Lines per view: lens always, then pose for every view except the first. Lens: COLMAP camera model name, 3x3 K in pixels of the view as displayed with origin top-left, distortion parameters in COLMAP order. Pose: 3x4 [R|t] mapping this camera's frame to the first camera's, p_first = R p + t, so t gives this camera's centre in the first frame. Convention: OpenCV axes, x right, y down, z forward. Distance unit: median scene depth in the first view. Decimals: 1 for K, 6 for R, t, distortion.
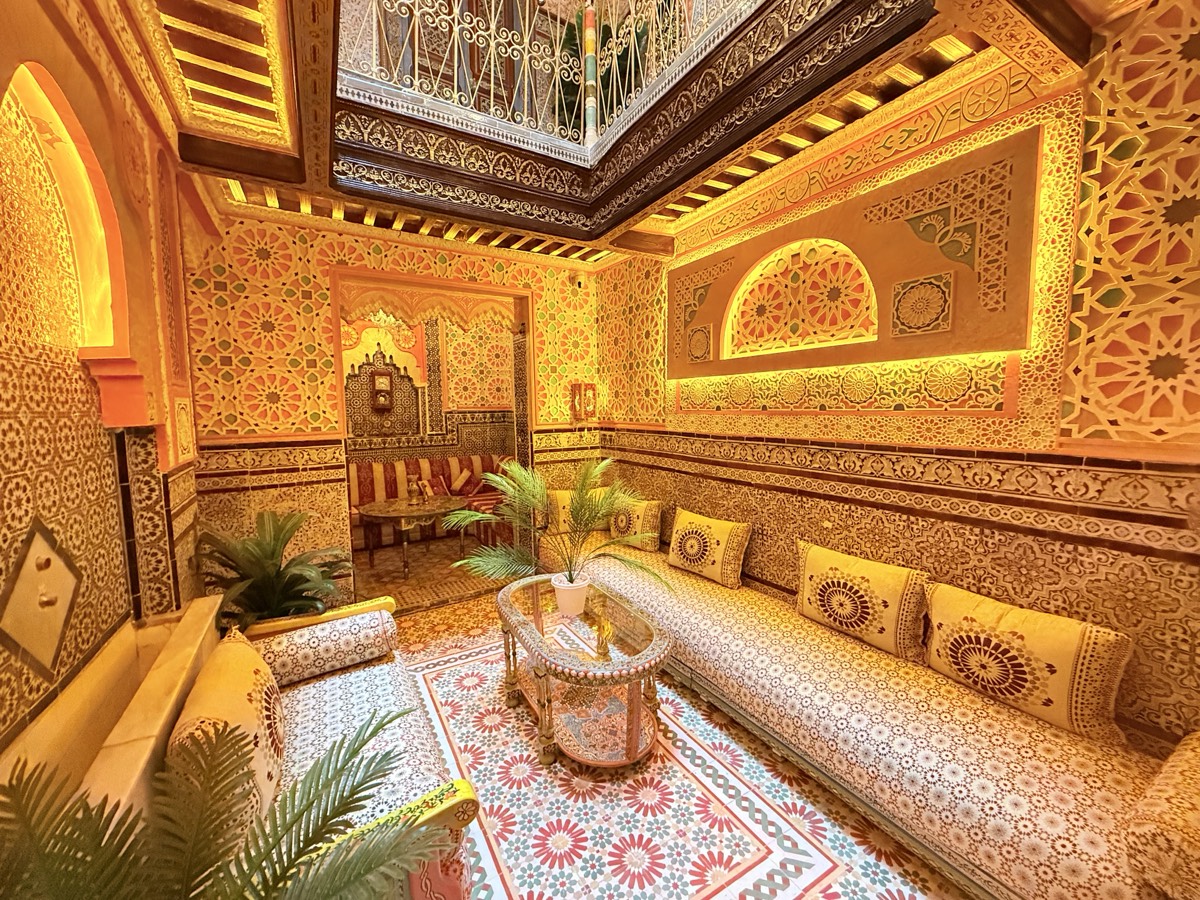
lens RADIAL K [[476.8, 0, 596.4], [0, 476.8, 448.1], [0, 0, 1]] dist [0.000495, 0.000002]
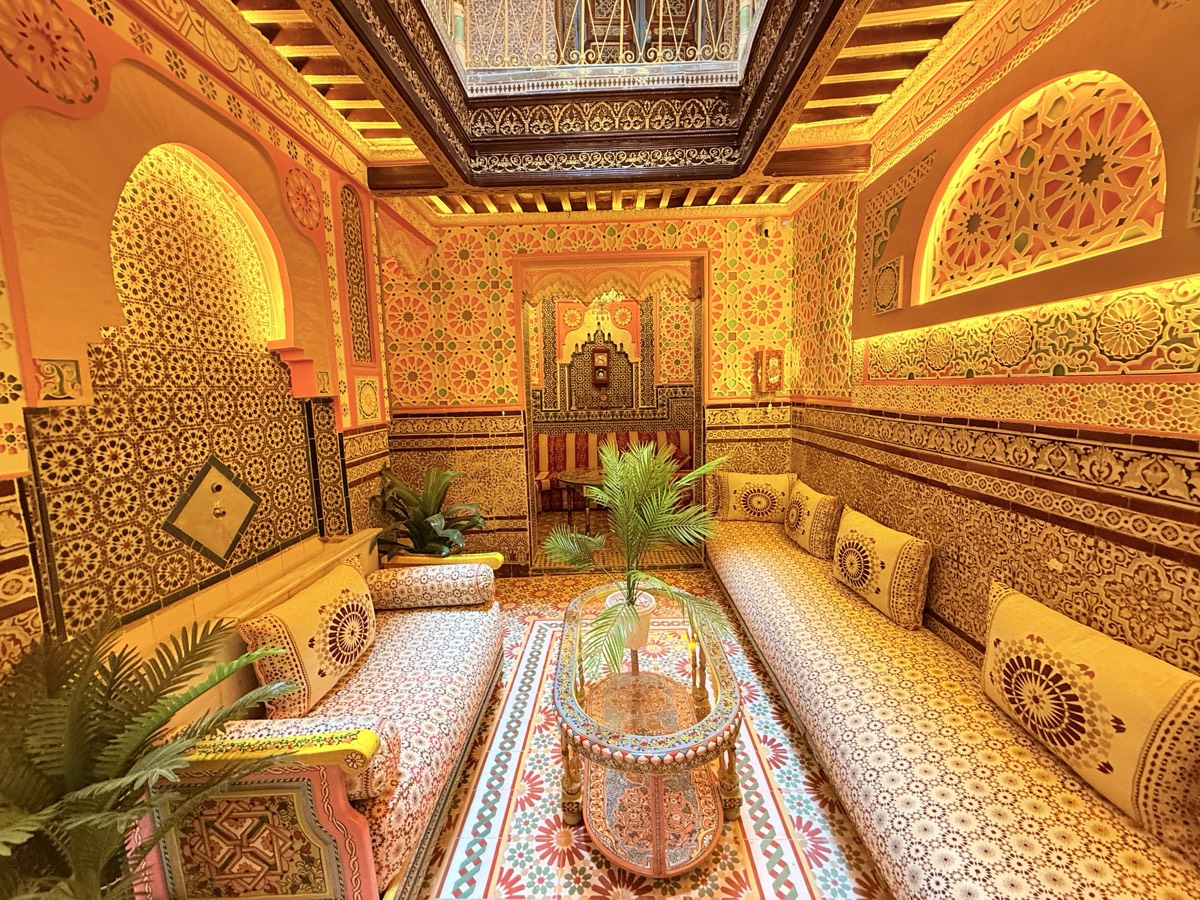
lens RADIAL K [[476.8, 0, 596.4], [0, 476.8, 448.0], [0, 0, 1]] dist [0.000495, 0.000002]
pose [[0.843789, 0.059695, -0.533345, 0.294206], [-0.032031, 0.997625, 0.060984, -0.005983], [0.535718, -0.034374, 0.843697, 0.174596]]
